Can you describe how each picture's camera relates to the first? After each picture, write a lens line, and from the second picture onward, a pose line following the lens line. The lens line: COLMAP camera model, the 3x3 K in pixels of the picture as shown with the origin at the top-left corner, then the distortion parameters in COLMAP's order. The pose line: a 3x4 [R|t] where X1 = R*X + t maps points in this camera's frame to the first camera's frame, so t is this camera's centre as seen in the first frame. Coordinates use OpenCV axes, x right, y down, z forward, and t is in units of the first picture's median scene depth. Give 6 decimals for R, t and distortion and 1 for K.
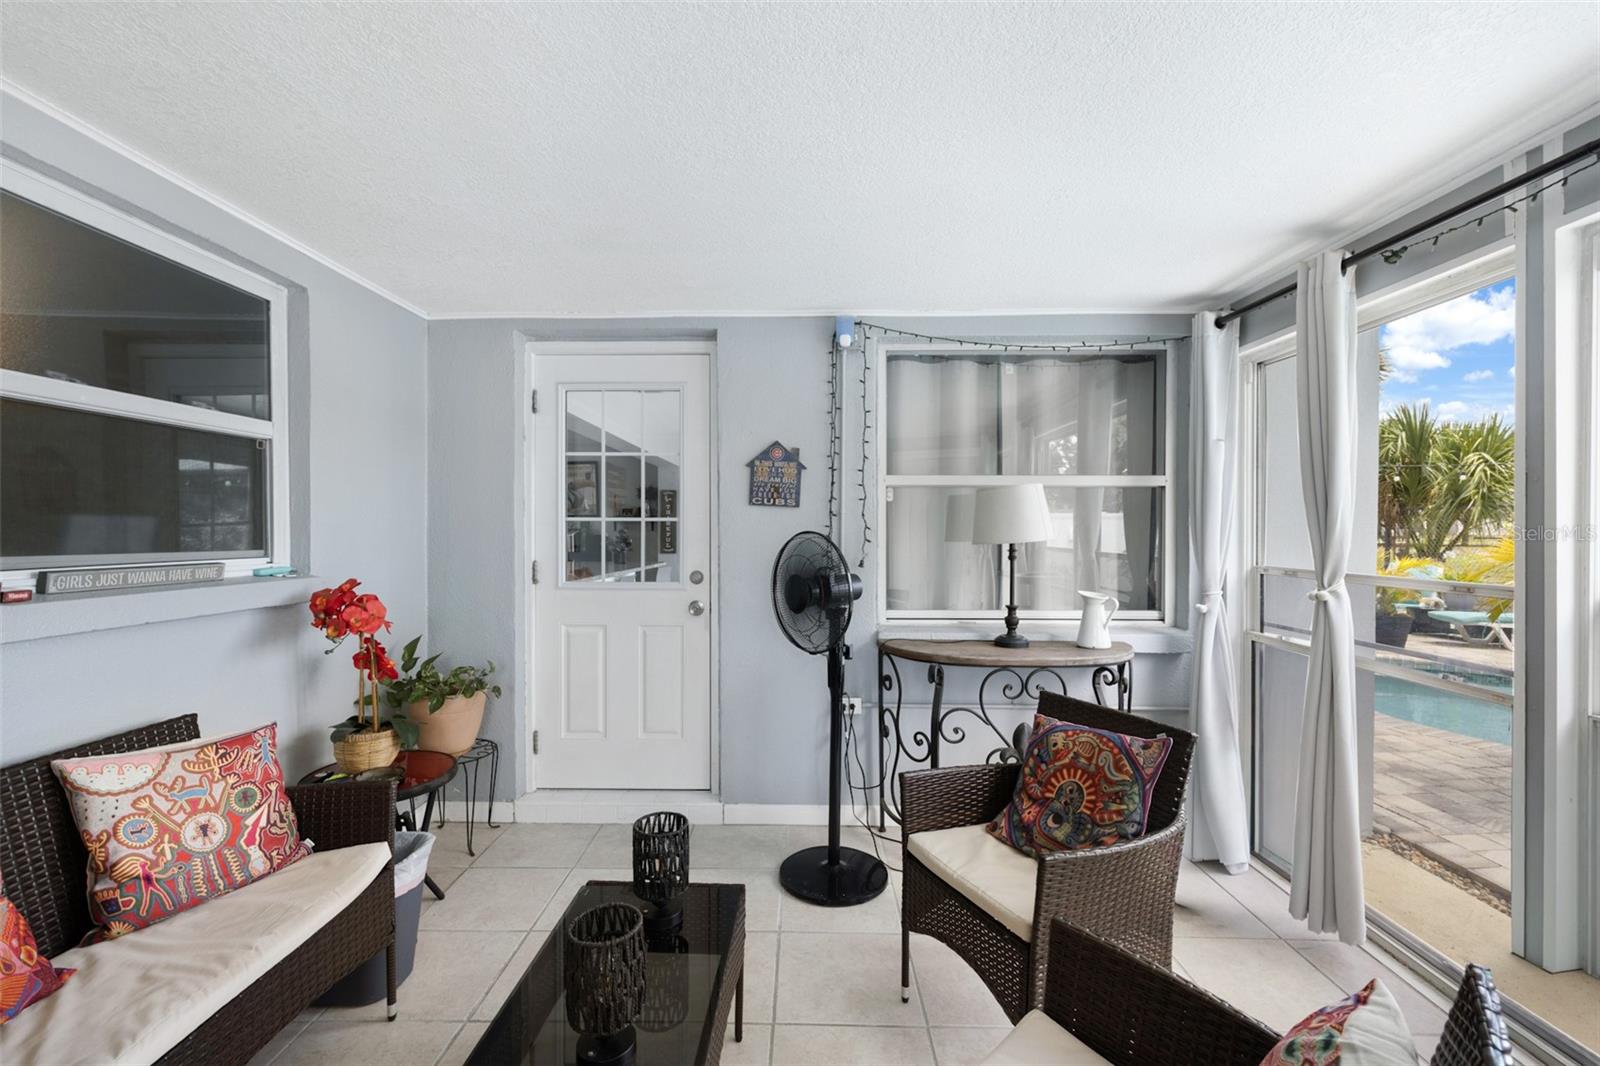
lens RADIAL K [[666.8, 0, 797.6], [0, 666.8, 527.3], [0, 0, 1]] dist [0.002523, 0.000401]
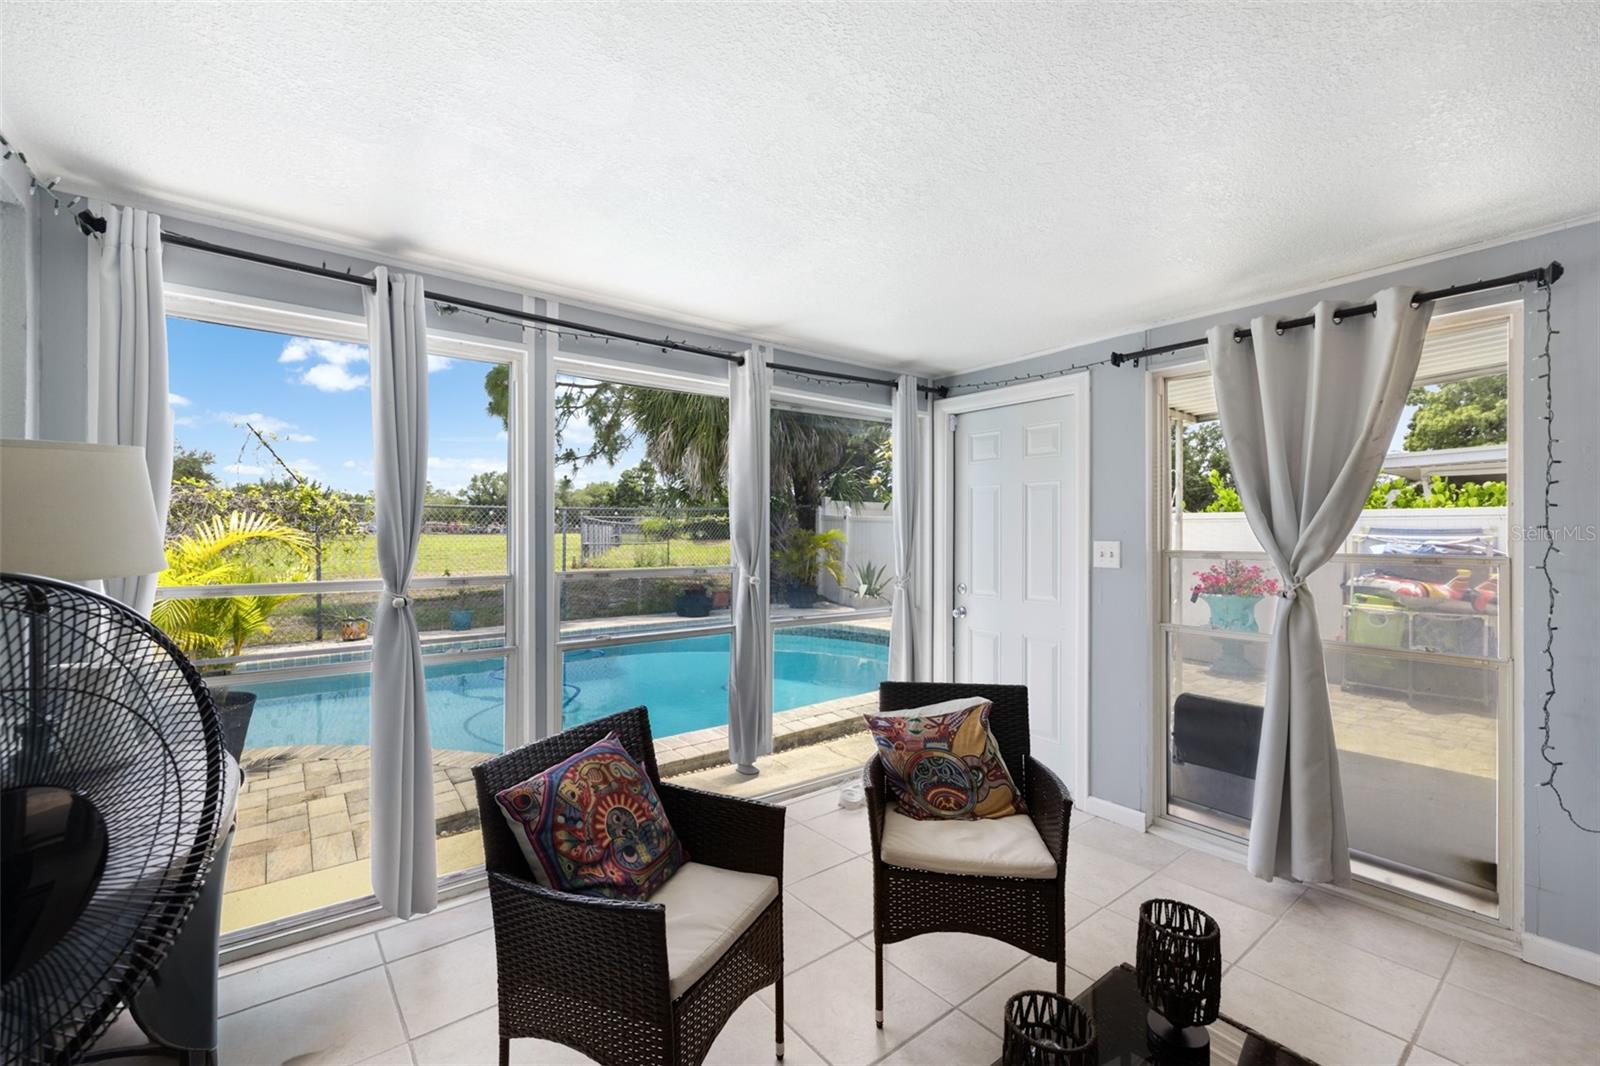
lens RADIAL K [[666.8, 0, 797.6], [0, 666.8, 527.3], [0, 0, 1]] dist [0.002523, 0.000401]
pose [[-0.633053, 0.009097, 0.774055, -0.478695], [-0.002933, 0.999896, -0.014150, -0.002749], [-0.774103, -0.011228, -0.632960, 1.395378]]
